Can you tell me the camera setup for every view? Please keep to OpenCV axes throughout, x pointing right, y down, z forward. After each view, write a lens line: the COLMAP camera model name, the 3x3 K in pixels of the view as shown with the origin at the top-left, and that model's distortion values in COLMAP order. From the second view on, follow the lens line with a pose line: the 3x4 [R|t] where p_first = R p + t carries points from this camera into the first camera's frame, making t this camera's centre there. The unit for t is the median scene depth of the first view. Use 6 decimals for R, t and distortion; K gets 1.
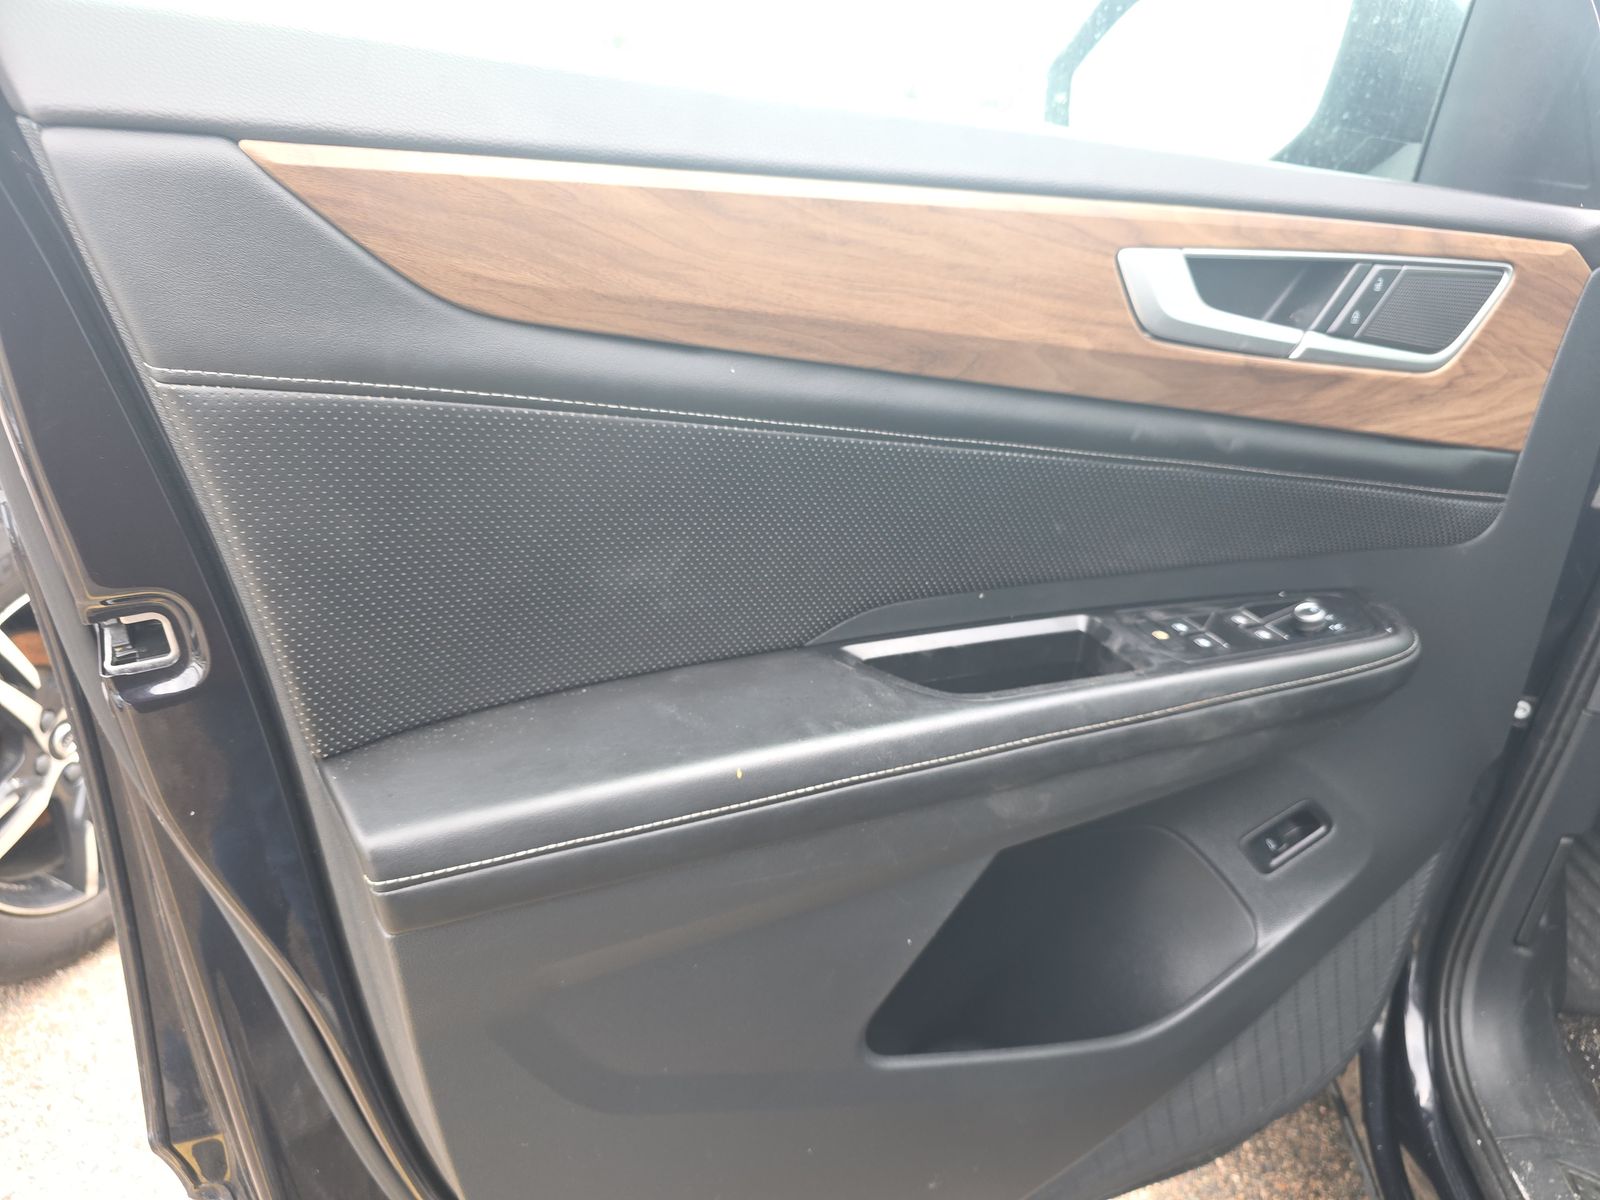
lens RADIAL K [[1108.5, 0, 800.0], [0, 1108.5, 600.0], [0, 0, 1]] dist [0.054394, -0.044704]
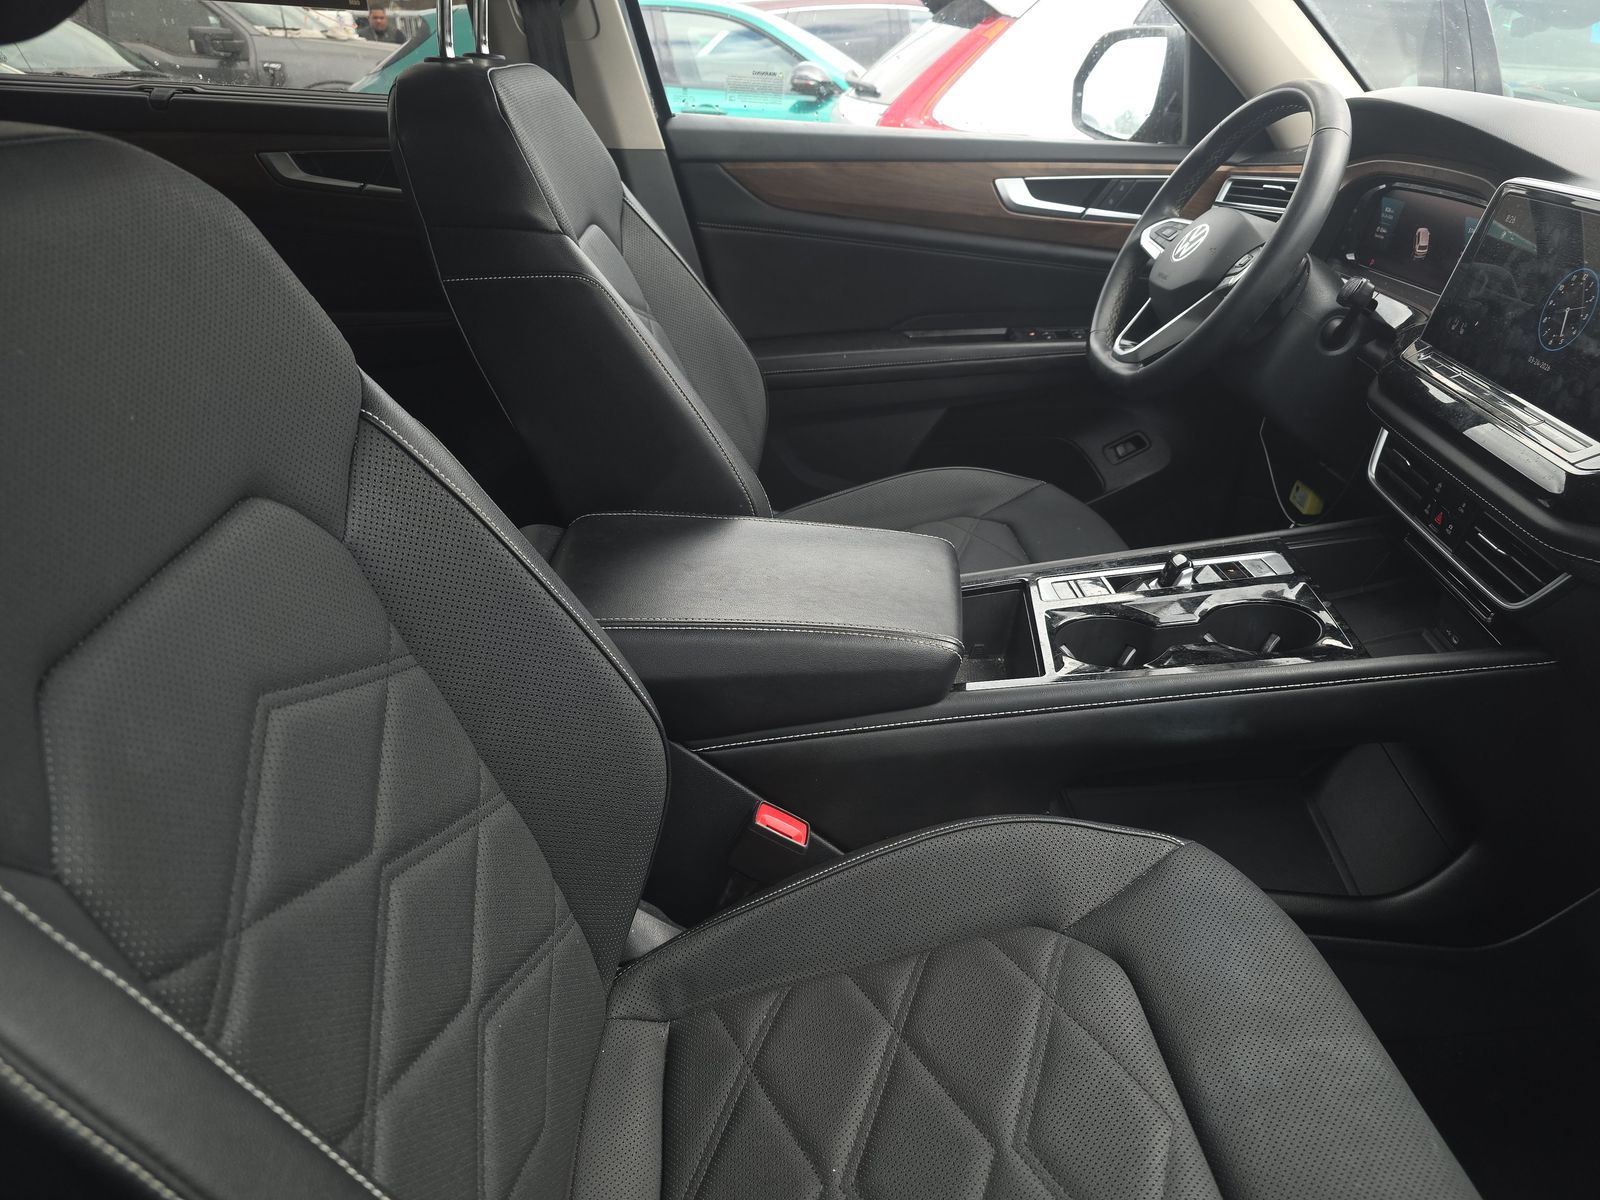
lens RADIAL K [[1108.5, 0, 800.0], [0, 1108.5, 600.0], [0, 0, 1]] dist [0.054394, -0.044704]
pose [[0.949525, 0.078715, -0.303654, 0.738753], [-0.057633, 0.995303, 0.077789, 0.543367], [0.308351, -0.056362, 0.949602, -1.858036]]
